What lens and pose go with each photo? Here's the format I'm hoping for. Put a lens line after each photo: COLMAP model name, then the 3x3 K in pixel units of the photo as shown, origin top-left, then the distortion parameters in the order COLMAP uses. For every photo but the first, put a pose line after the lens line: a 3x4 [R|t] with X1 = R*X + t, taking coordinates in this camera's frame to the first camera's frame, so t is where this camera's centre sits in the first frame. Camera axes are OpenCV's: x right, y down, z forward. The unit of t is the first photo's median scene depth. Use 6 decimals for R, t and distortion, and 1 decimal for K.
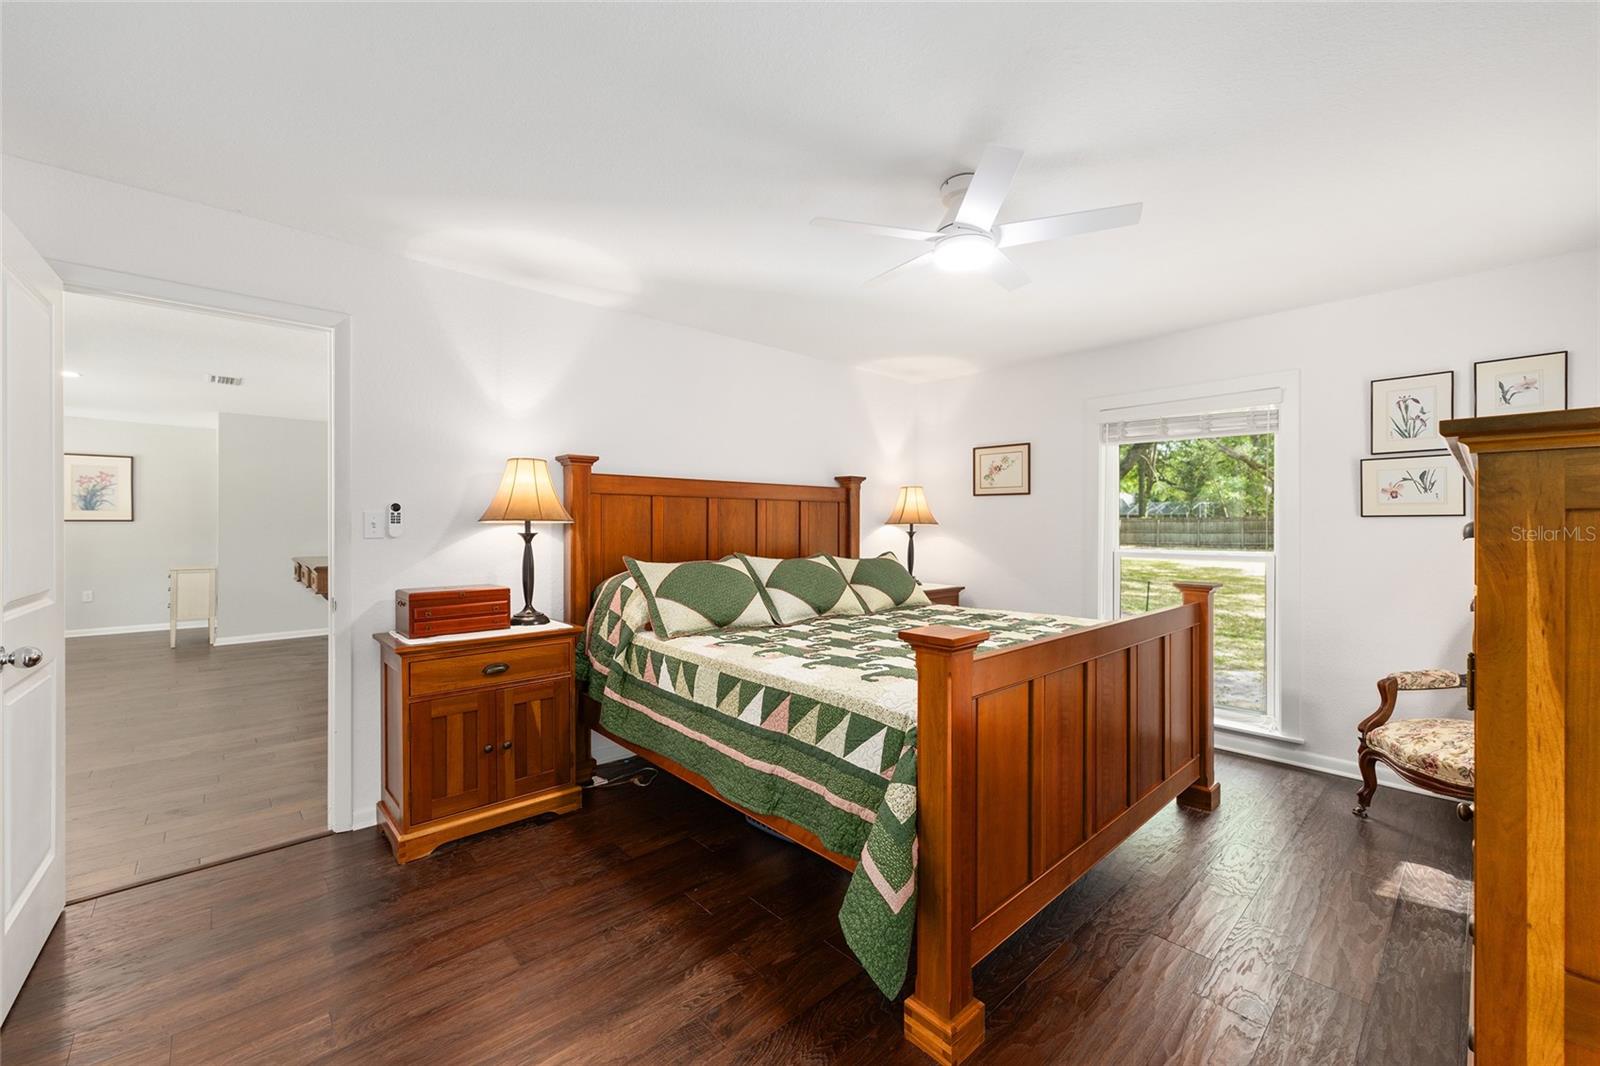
lens RADIAL K [[643.9, 0, 796.0], [0, 643.9, 532.4], [0, 0, 1]] dist [-0.002578, 0.001143]
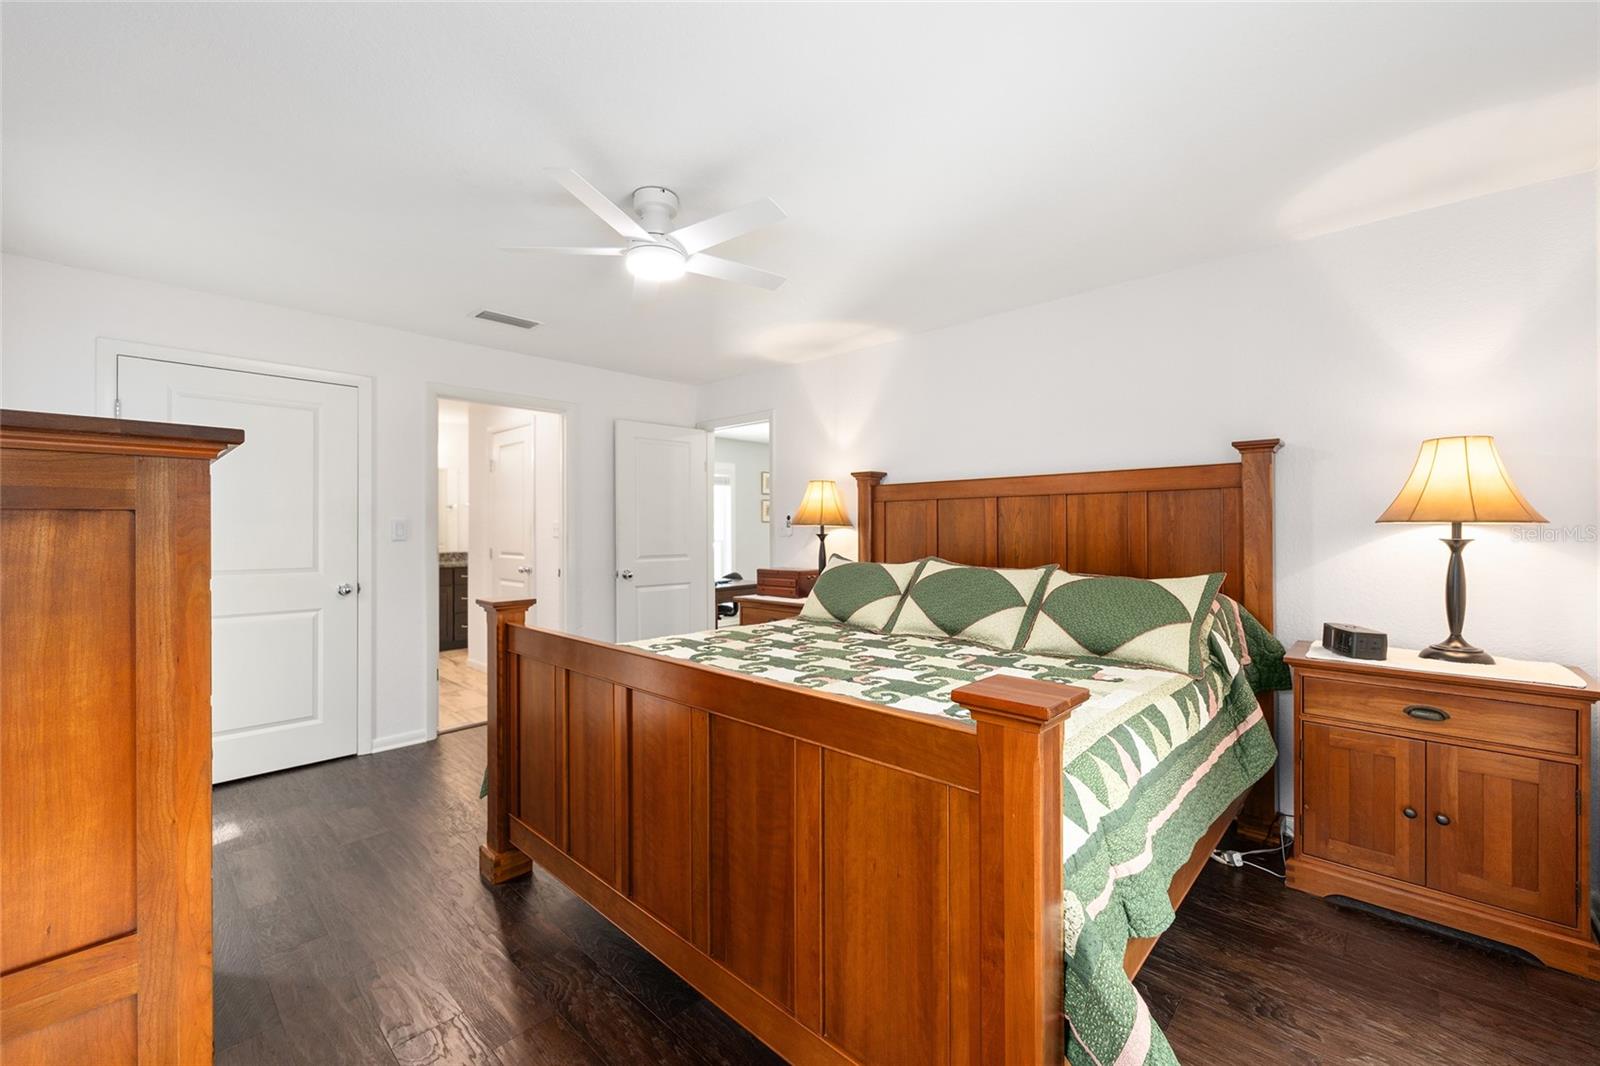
lens RADIAL K [[643.9, 0, 793.6], [0, 643.9, 531.7], [0, 0, 1]] dist [-0.002578, 0.001143]
pose [[0.065826, 0.000687, -0.997831, 0.764312], [-0.008868, 0.999961, 0.000103, -0.003025], [0.997792, 0.008842, 0.065829, 0.676155]]
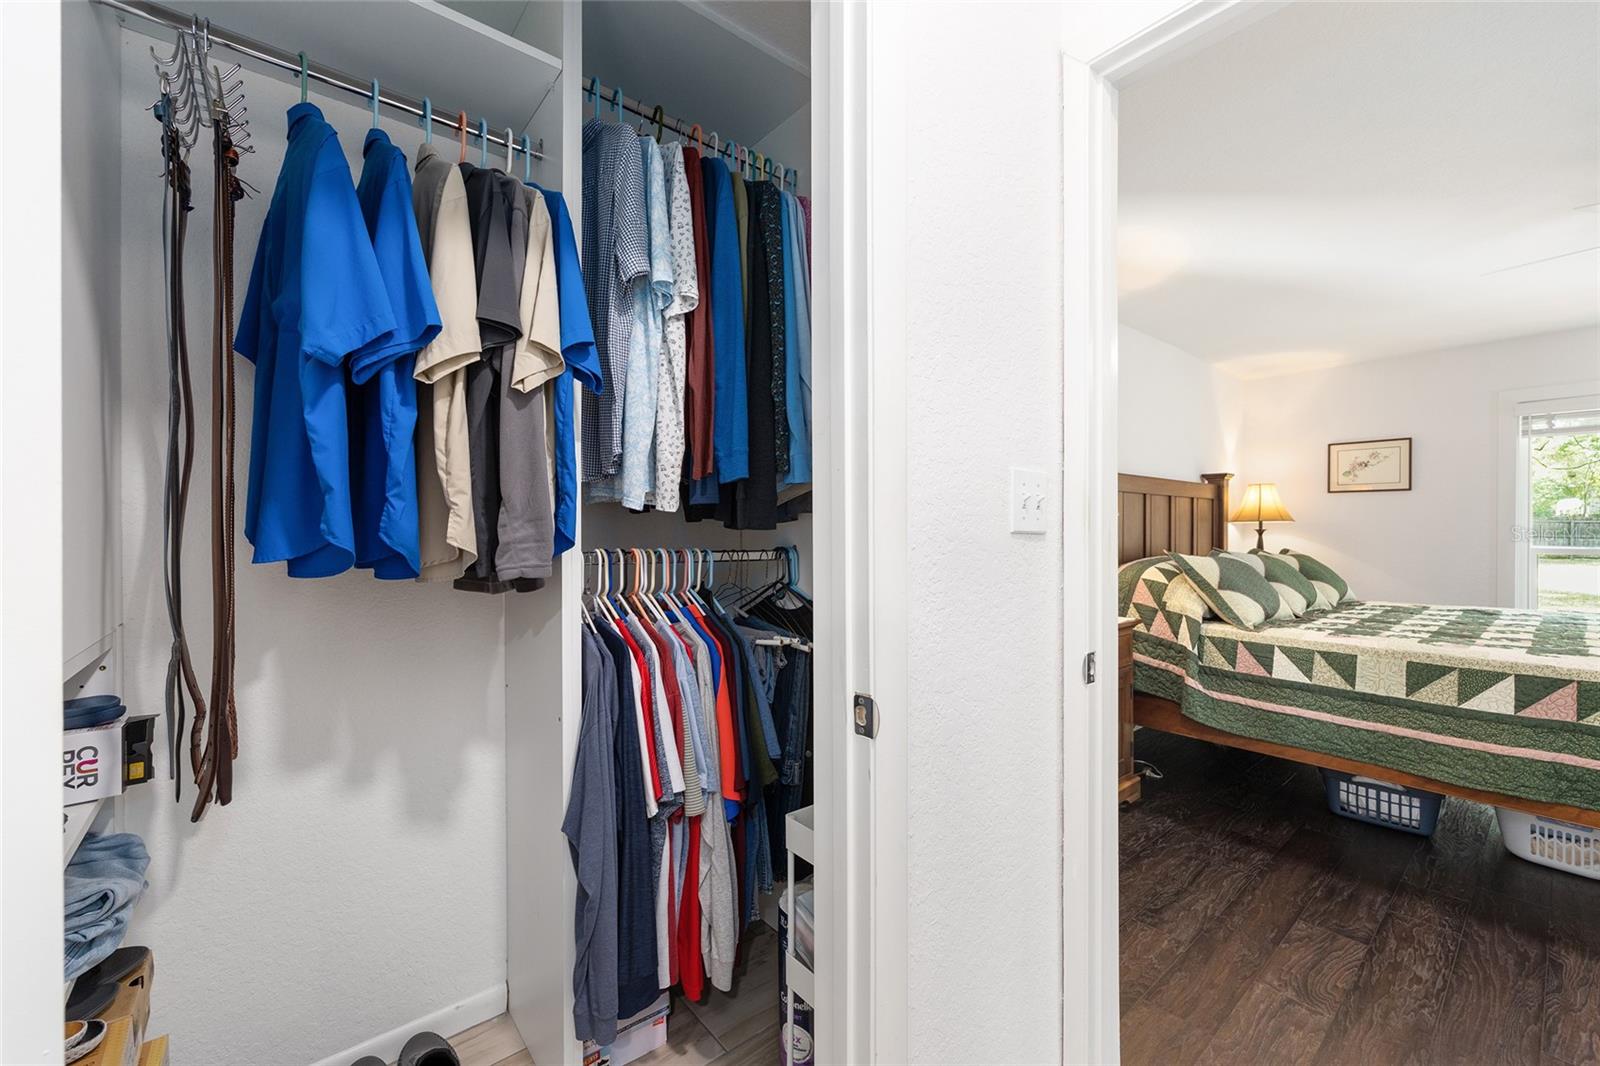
lens RADIAL K [[643.9, 0, 798.1], [0, 643.9, 526.3], [0, 0, 1]] dist [-0.002578, 0.001143]
pose [[0.998778, -0.003963, -0.049254, -0.632753], [0.003120, 0.999847, -0.017186, 0.012486], [0.049315, 0.017011, 0.998638, -0.035085]]
